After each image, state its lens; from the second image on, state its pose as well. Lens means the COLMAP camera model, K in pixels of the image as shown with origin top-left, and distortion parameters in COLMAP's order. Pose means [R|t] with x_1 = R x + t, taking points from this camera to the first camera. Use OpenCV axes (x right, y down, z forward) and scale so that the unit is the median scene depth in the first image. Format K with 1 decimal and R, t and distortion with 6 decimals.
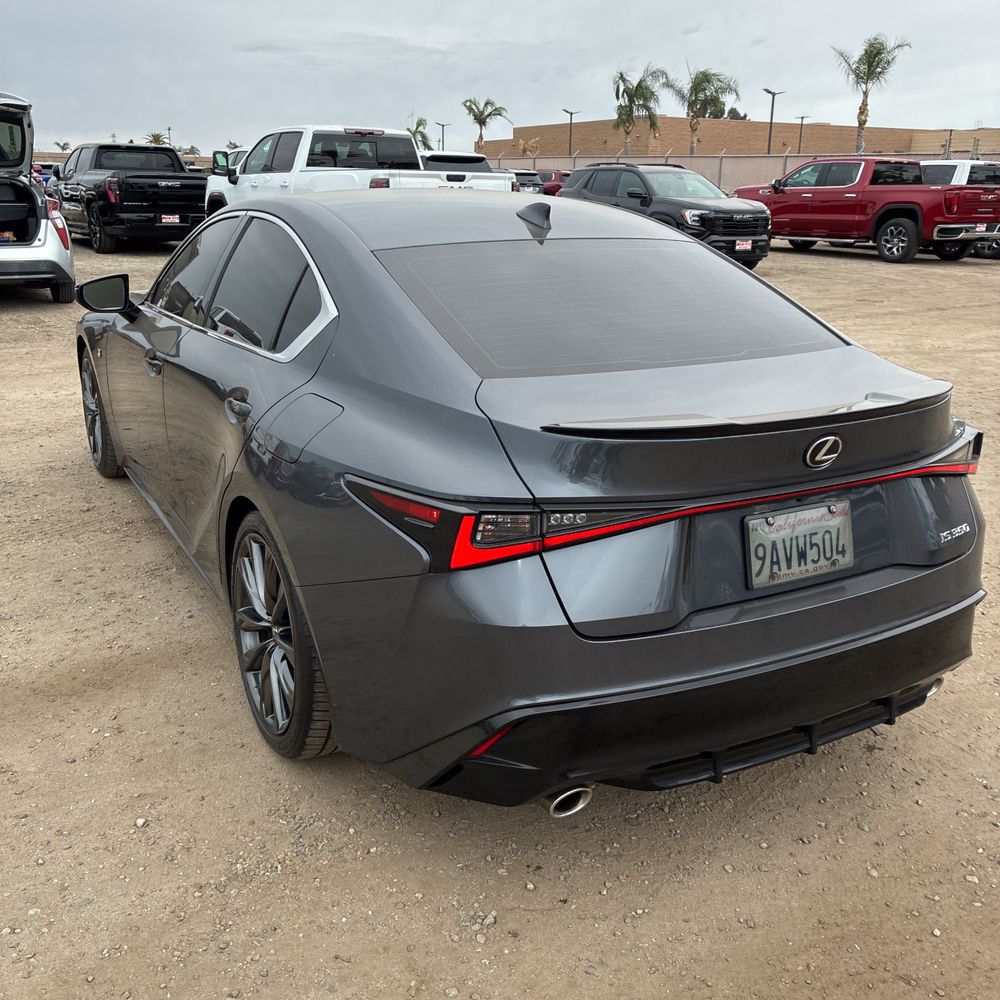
lens RADIAL K [[1004.4, 0, 500.1], [0, 1004.4, 545.8], [0, 0, 1]] dist [0.008791, 0.021310]
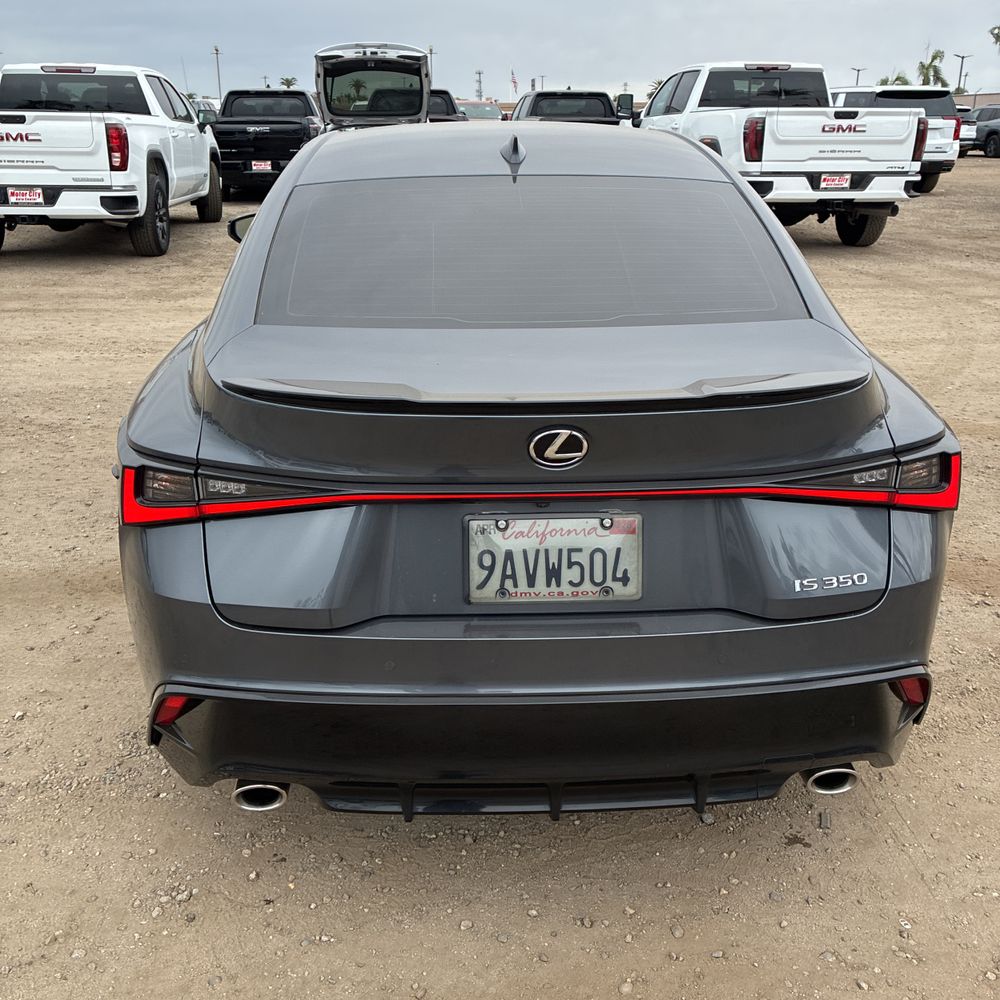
lens RADIAL K [[1051.2, 0, 467.7], [0, 1051.2, 512.8], [0, 0, 1]] dist [-0.004368, -0.004519]
pose [[0.886902, 0.139566, -0.440370, 0.595588], [-0.136486, 0.989880, 0.038841, -0.061460], [0.441334, 0.025656, 0.896976, 0.208422]]
